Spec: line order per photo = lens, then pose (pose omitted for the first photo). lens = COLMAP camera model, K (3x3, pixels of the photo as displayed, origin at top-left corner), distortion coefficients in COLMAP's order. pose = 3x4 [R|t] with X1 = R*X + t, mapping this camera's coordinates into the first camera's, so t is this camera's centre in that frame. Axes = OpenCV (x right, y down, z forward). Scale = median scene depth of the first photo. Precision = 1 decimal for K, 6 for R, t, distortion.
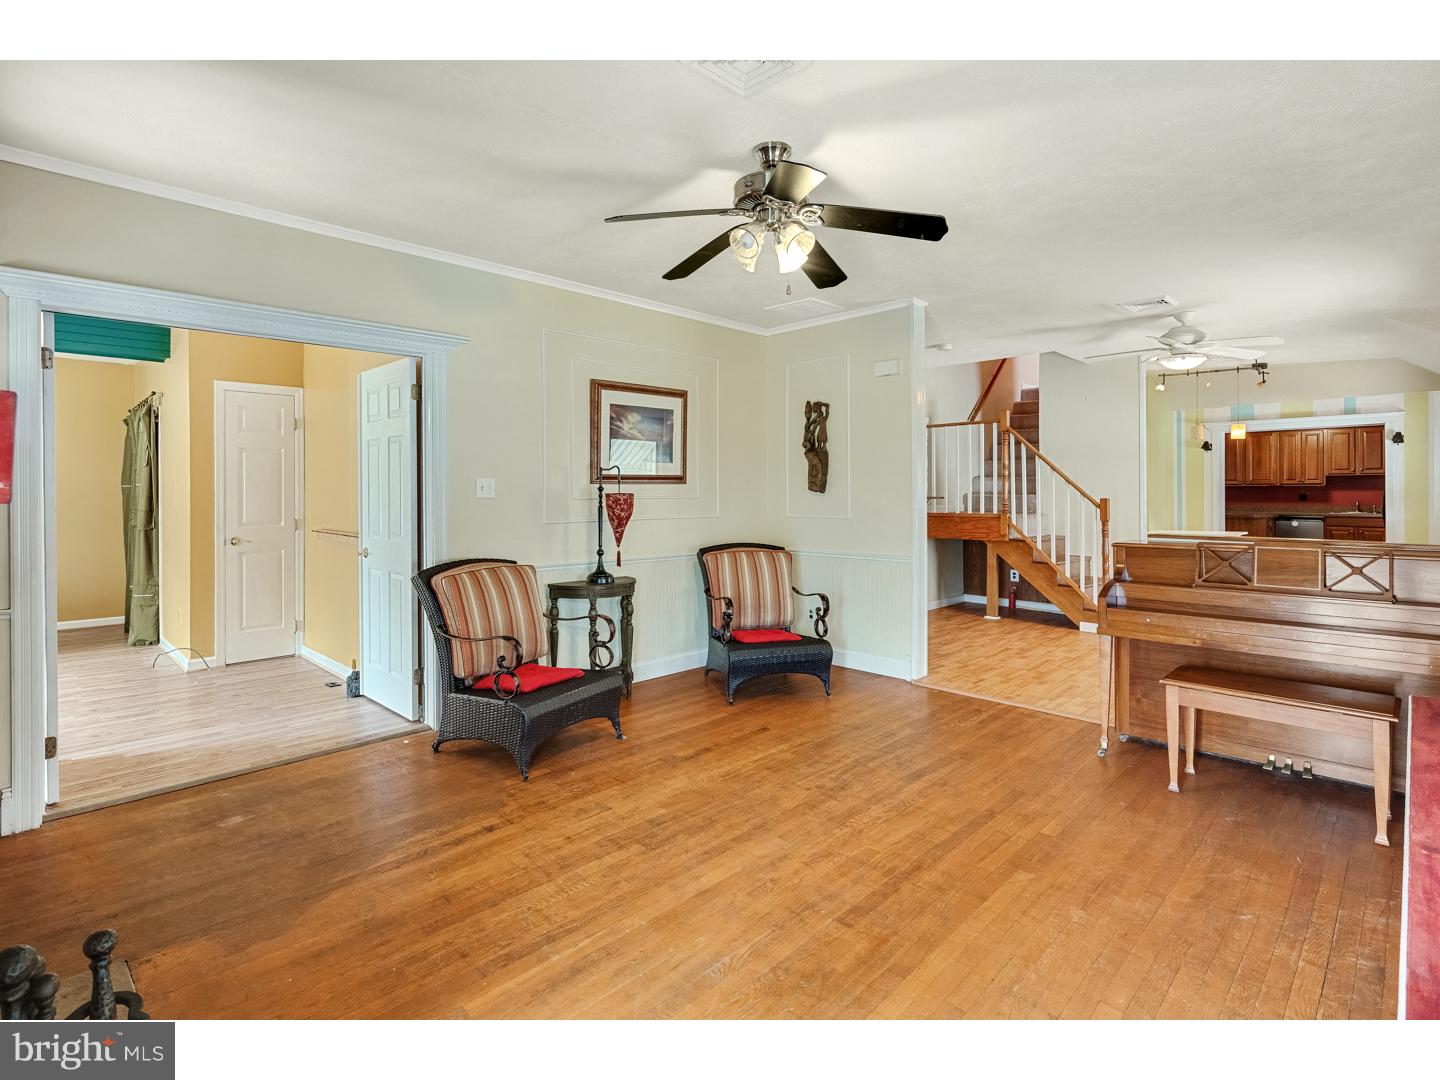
lens RADIAL K [[707.4, 0, 722.9], [0, 707.4, 494.6], [0, 0, 1]] dist [0.009613, -0.008201]
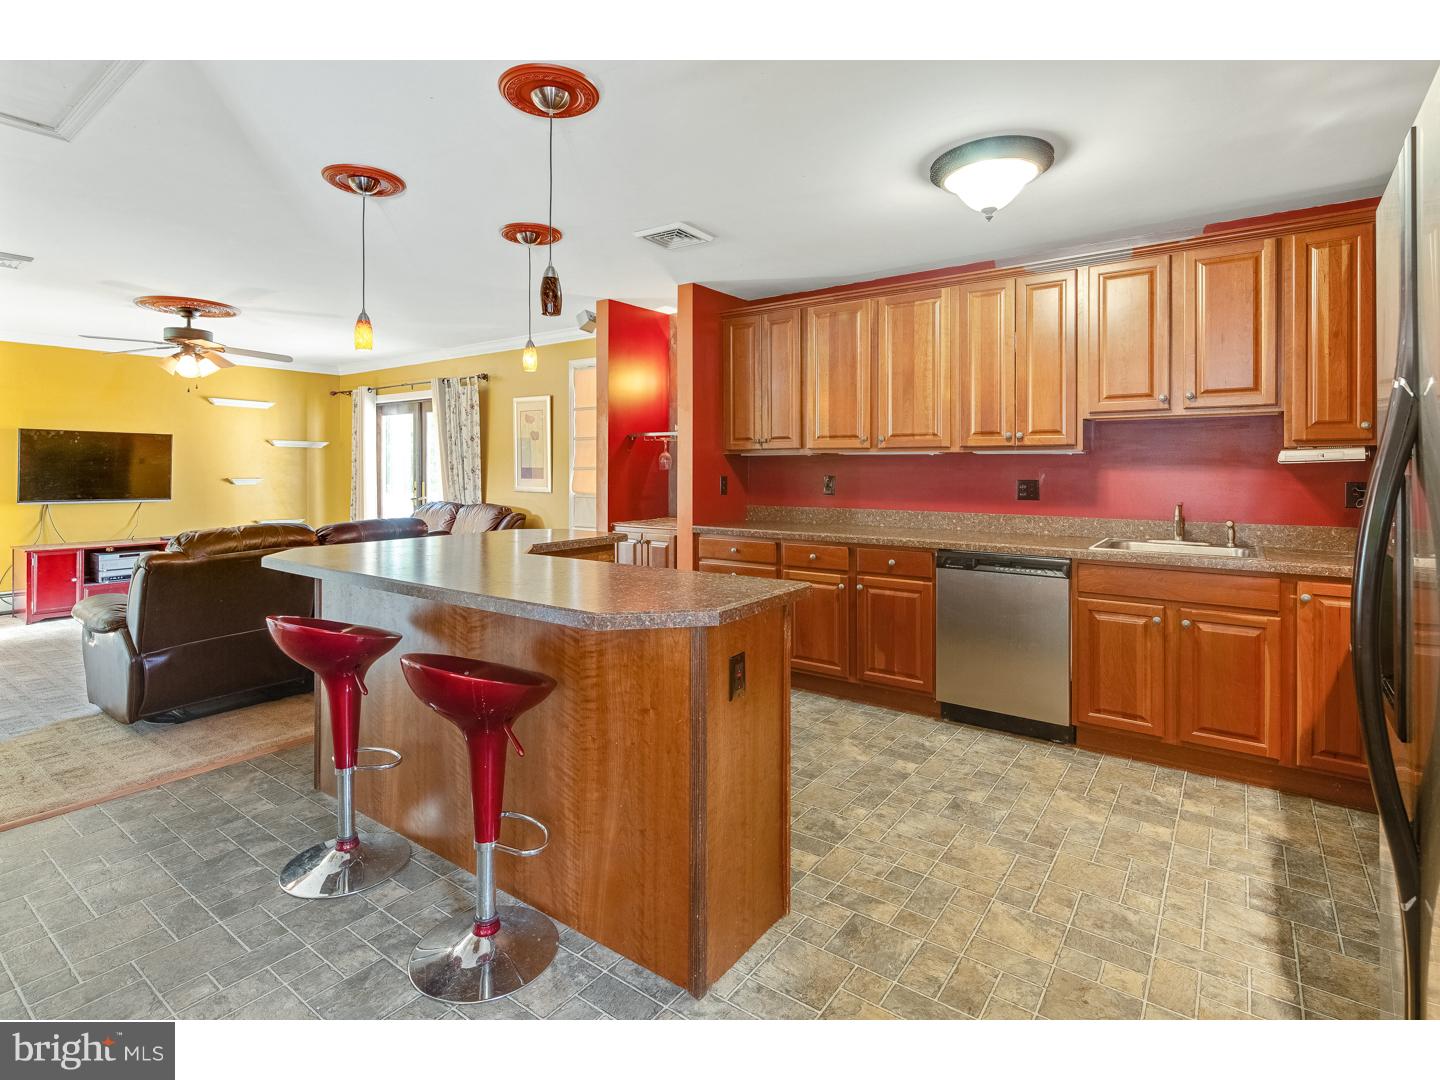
lens RADIAL K [[718.6, 0, 711.4], [0, 718.6, 467.5], [0, 0, 1]] dist [0.002621, -0.000882]
pose [[0.990139, 0.004003, 0.140032, 1.375570], [-0.003176, 0.999976, -0.006127, -0.008473], [-0.140053, 0.005622, 0.990128, 1.522131]]
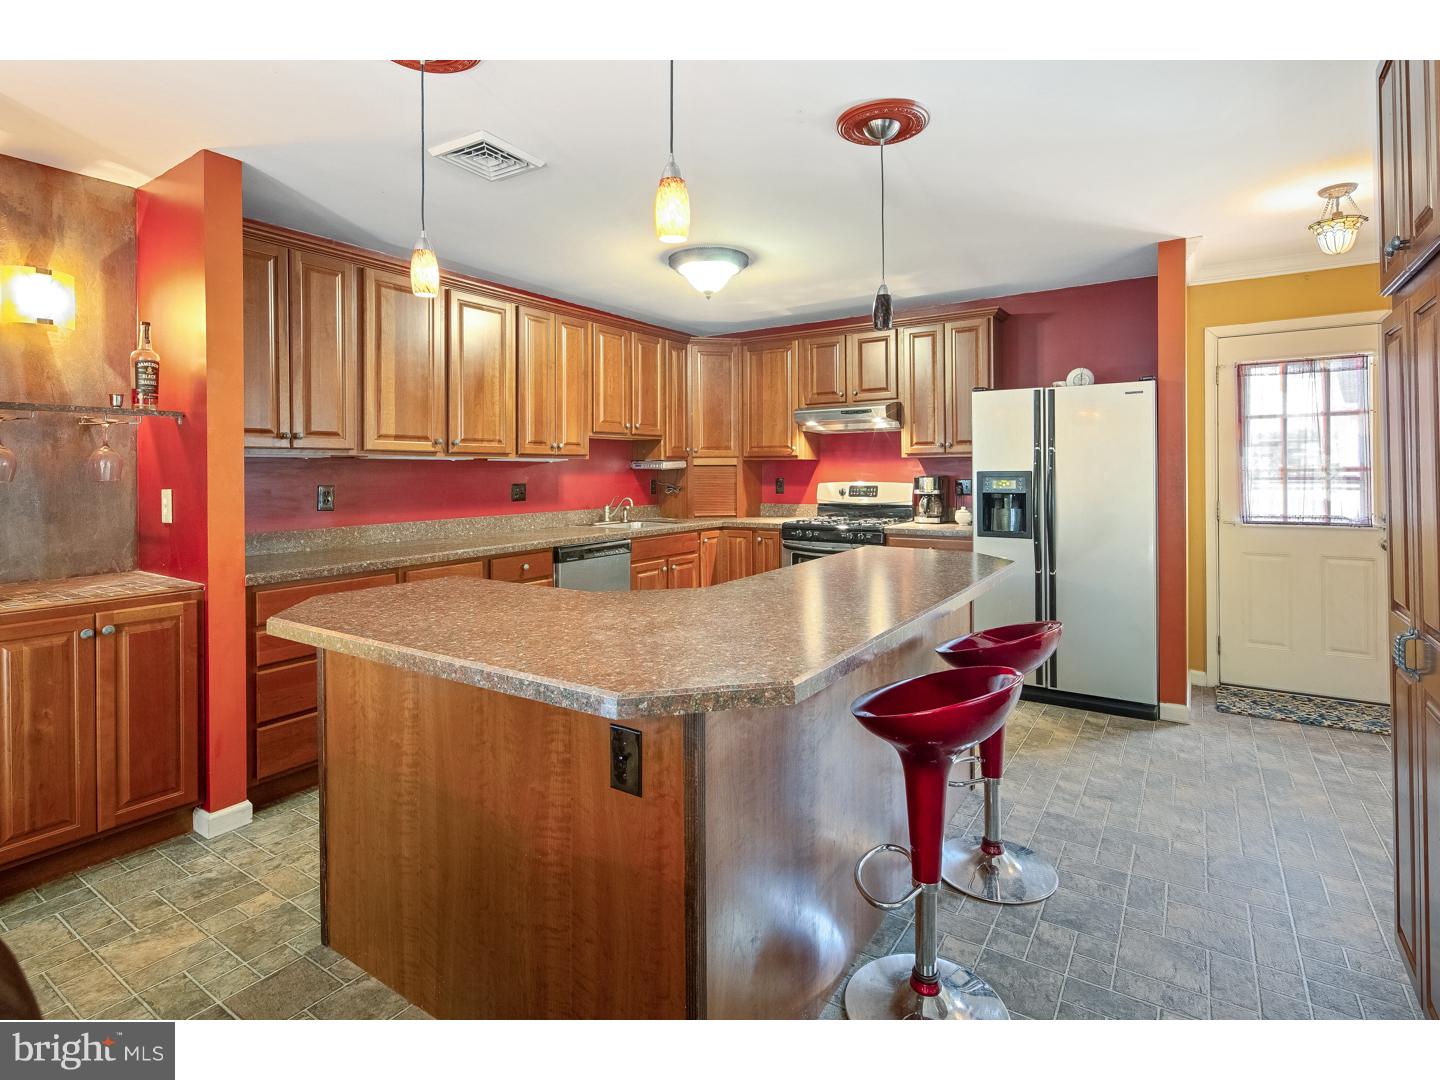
lens RADIAL K [[717.6, 0, 722.6], [0, 717.6, 464.6], [0, 0, 1]] dist [0.003246, -0.000082]
pose [[-0.193080, 0.011390, 0.981117, 0.929651], [0.010381, 0.999900, -0.009565, -0.012934], [-0.981128, 0.008338, -0.193179, 2.119194]]
